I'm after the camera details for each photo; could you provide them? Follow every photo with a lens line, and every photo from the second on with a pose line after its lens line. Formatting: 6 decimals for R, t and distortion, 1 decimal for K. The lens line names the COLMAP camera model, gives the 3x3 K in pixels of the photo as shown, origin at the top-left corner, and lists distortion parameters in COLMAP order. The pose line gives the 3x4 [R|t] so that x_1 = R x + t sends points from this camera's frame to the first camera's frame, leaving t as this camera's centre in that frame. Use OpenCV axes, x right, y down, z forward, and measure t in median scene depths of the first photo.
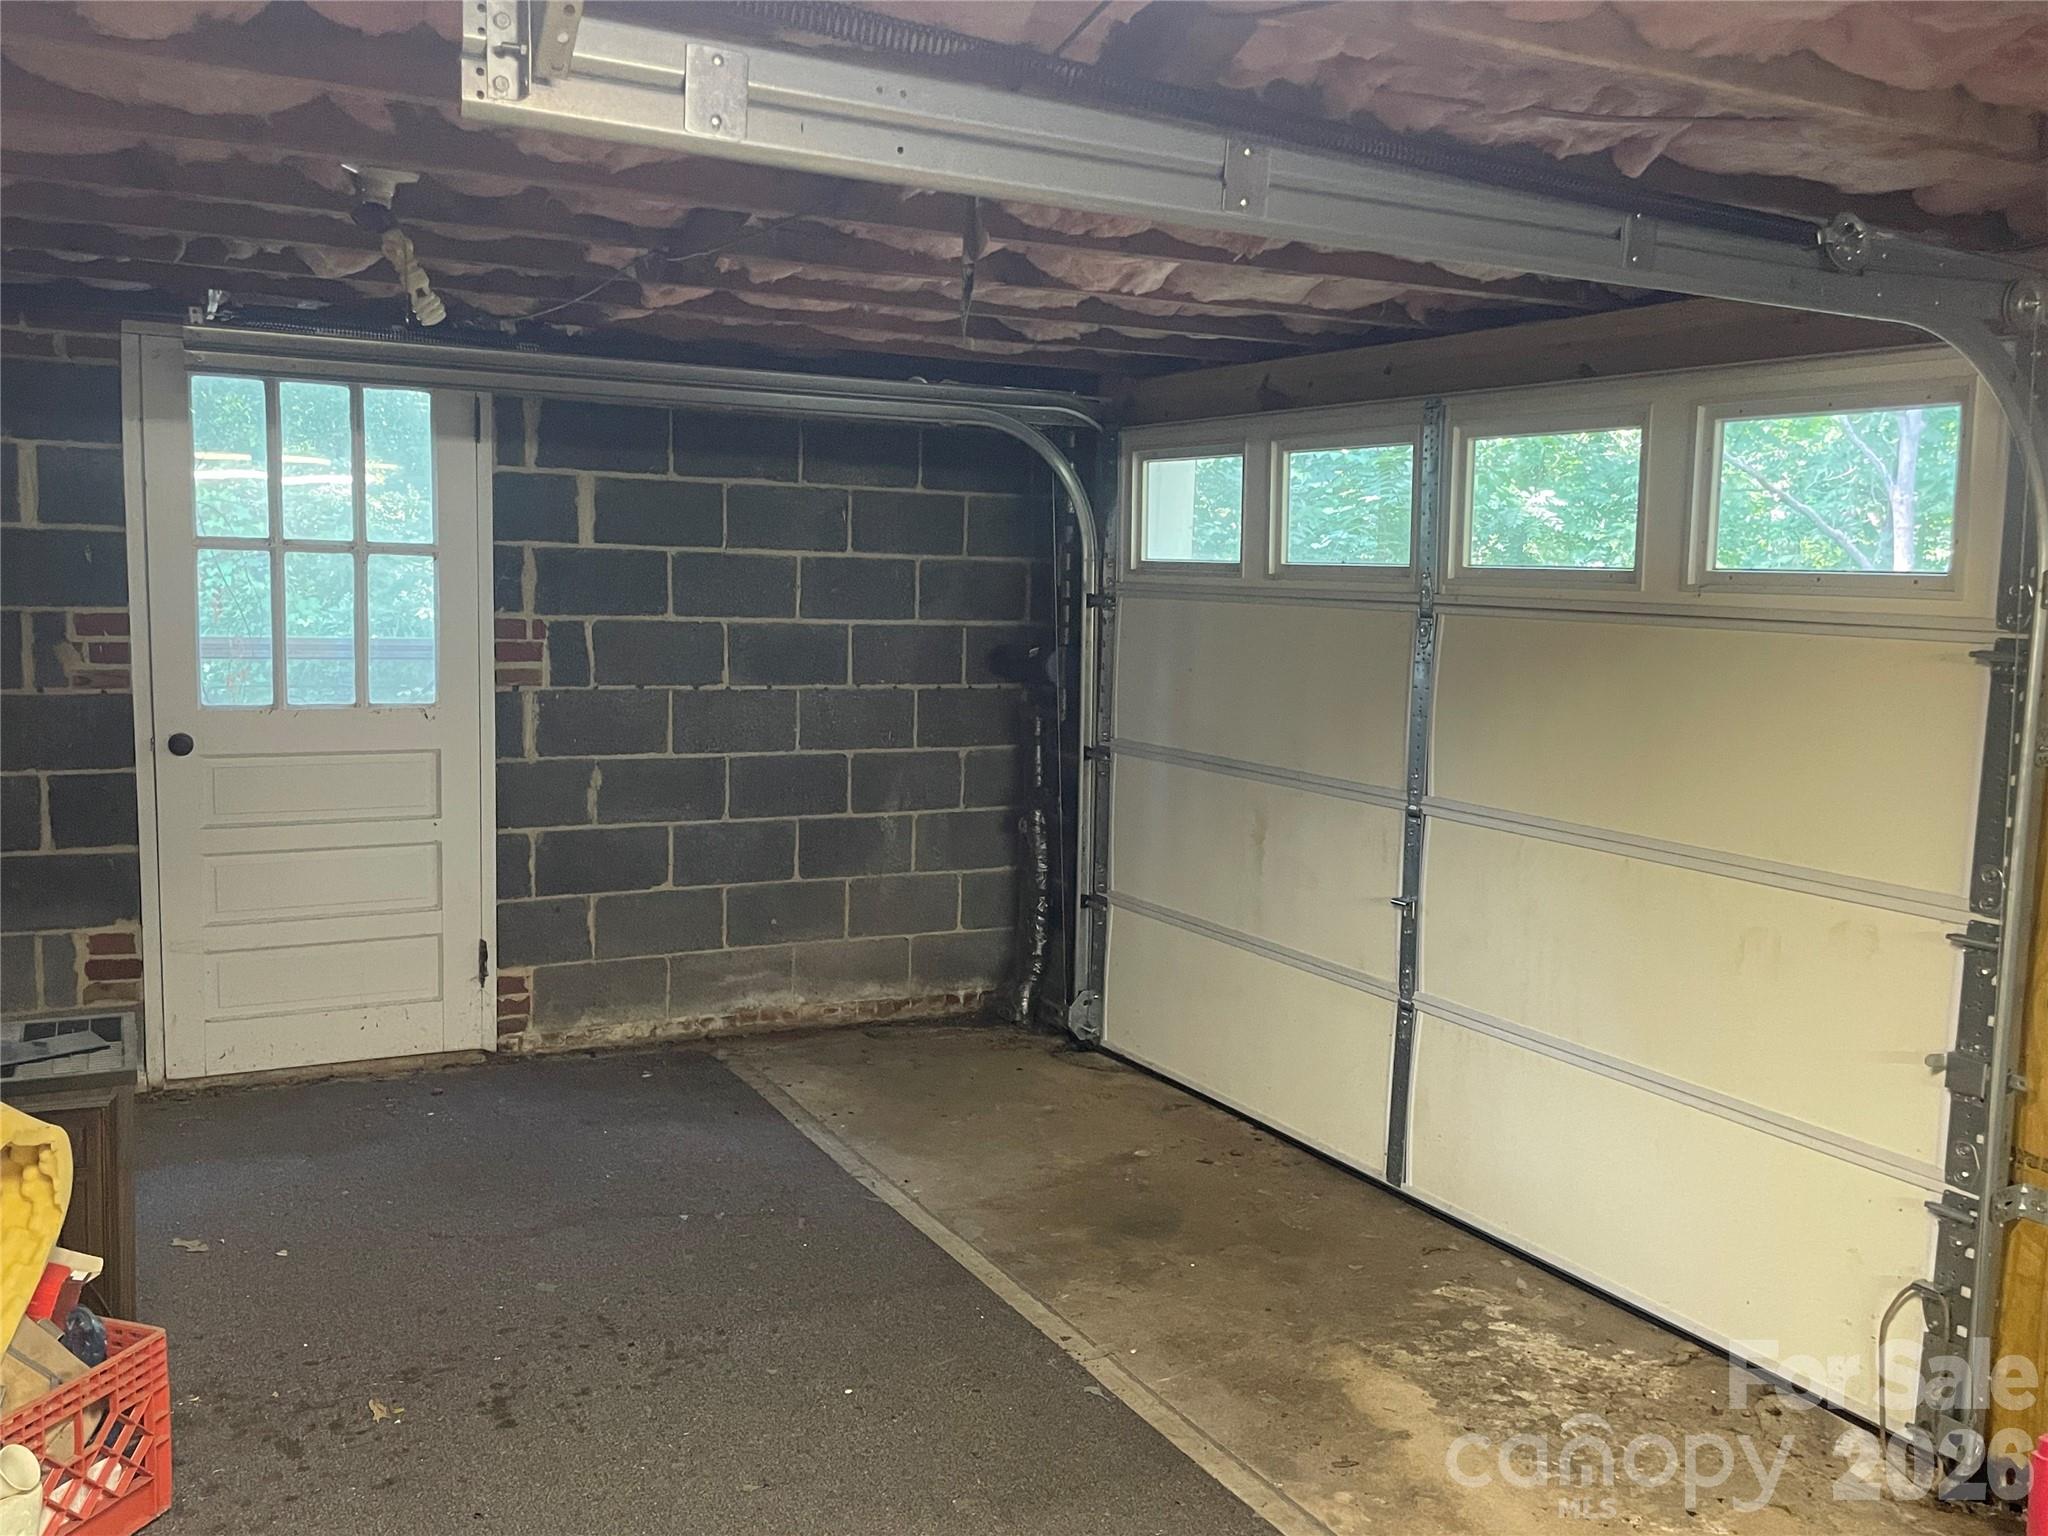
lens RADIAL K [[1757.0, 0, 1021.4], [0, 1757.0, 774.4], [0, 0, 1]] dist [-0.000503, -0.001116]
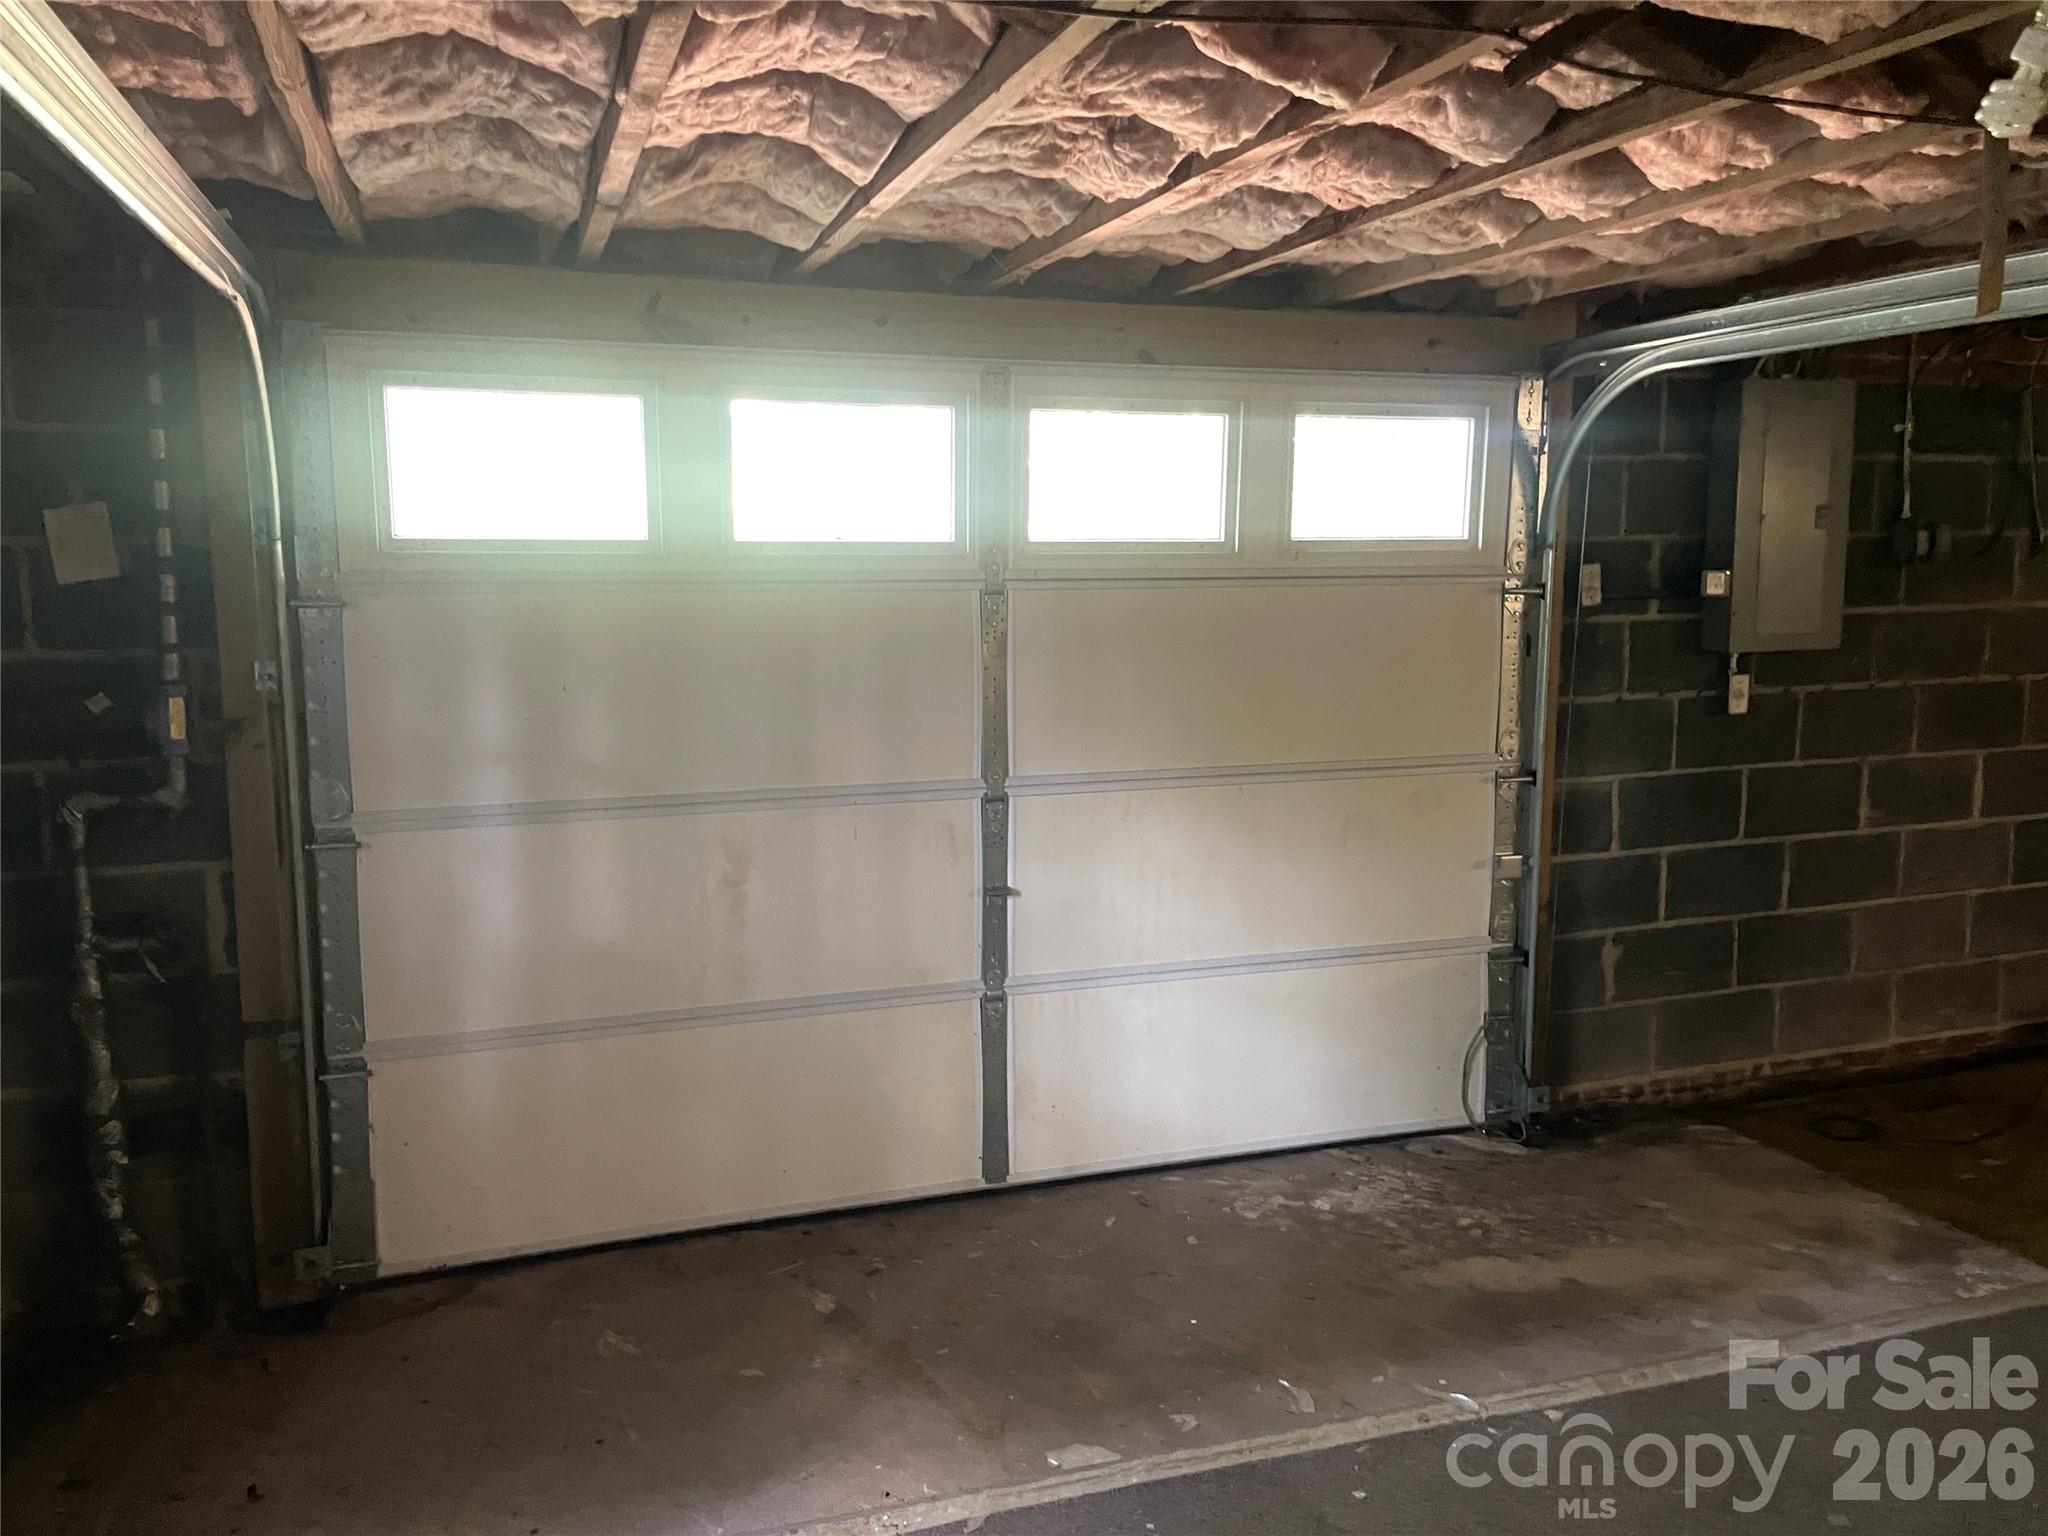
lens RADIAL K [[1556.6, 0, 1015.4], [0, 1556.6, 745.7], [0, 0, 1]] dist [0.054811, -0.050166]
pose [[0.176597, -0.158280, 0.971474, -0.702826], [0.125718, 0.982529, 0.137228, -0.142163], [-0.976222, 0.097898, 0.193410, 0.978738]]
